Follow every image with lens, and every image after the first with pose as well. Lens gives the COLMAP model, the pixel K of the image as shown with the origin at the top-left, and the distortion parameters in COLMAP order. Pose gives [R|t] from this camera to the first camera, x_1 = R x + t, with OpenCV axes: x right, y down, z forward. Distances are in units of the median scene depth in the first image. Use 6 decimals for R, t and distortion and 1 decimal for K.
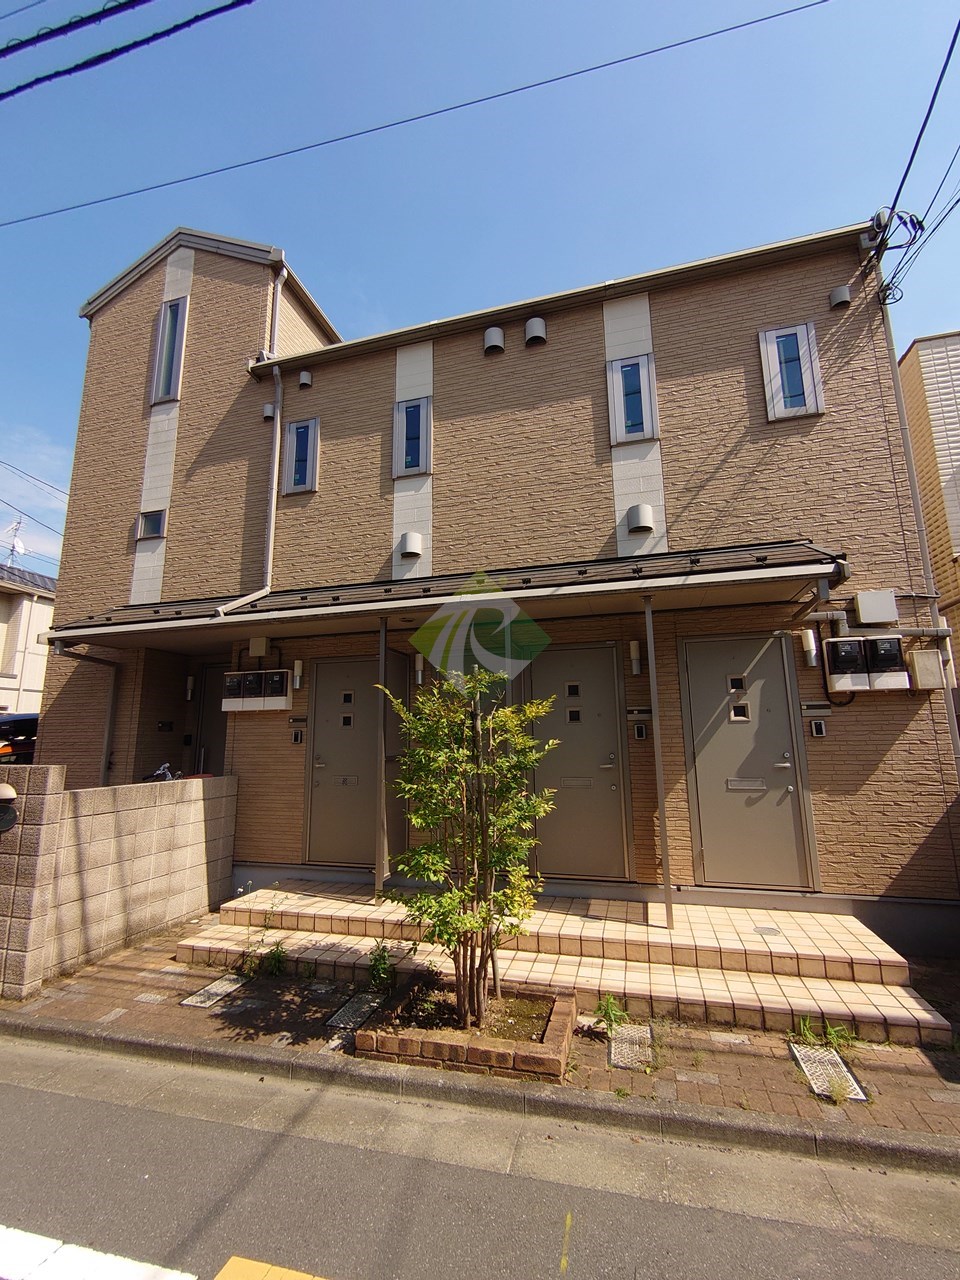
lens RADIAL K [[552.4, 0, 481.0], [0, 552.4, 641.5], [0, 0, 1]] dist [0.001134, 0.000112]
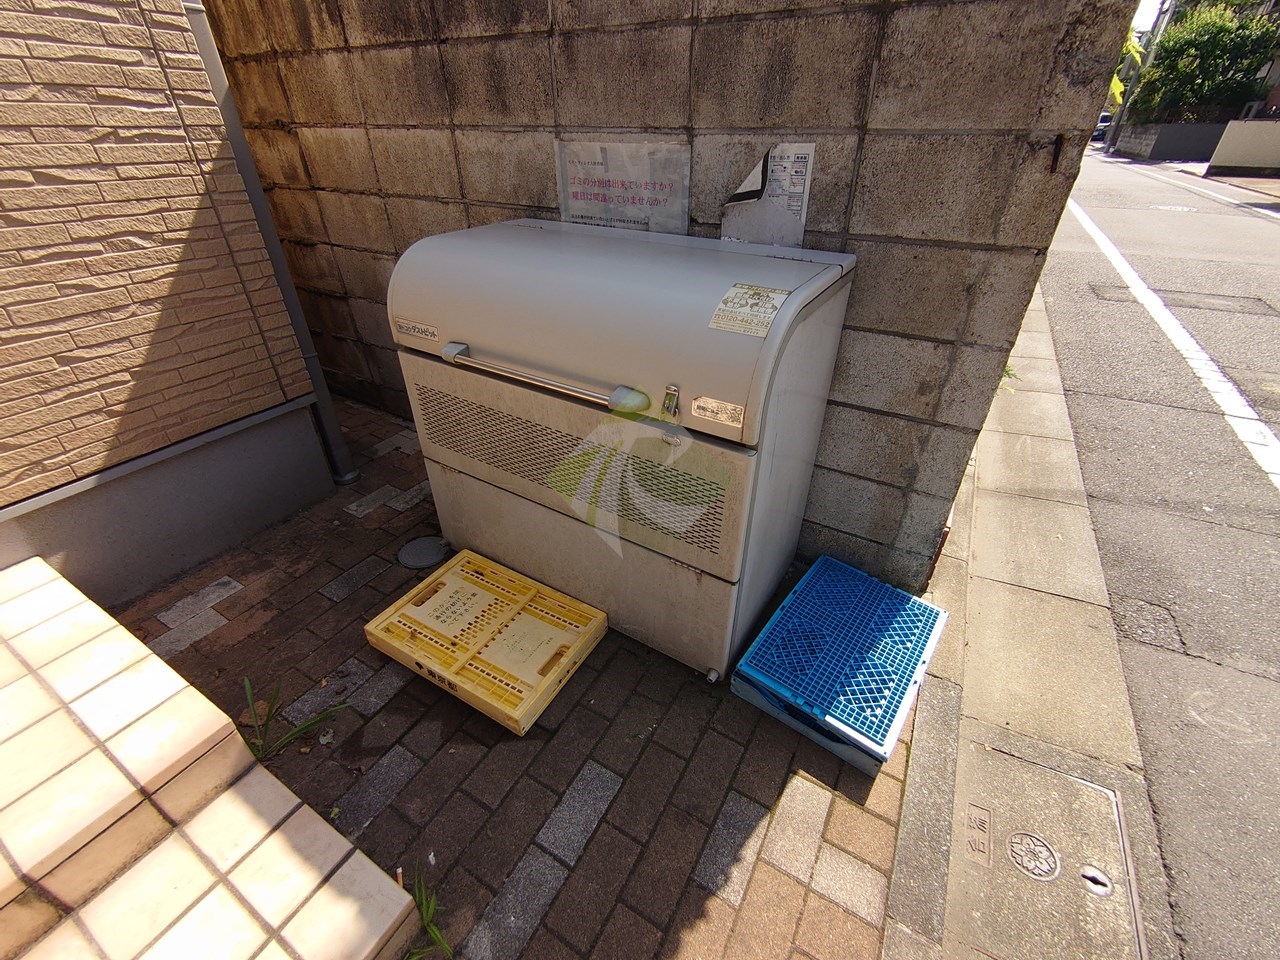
lens RADIAL K [[552.4, 0, 638.0], [0, 552.4, 481.5], [0, 0, 1]] dist [0.001134, 0.000112]
pose [[0.255271, -0.513933, 0.818969, 0.518490], [-0.180319, 0.806865, 0.562542, 0.206208], [-0.949906, -0.291276, 0.113298, 0.632951]]
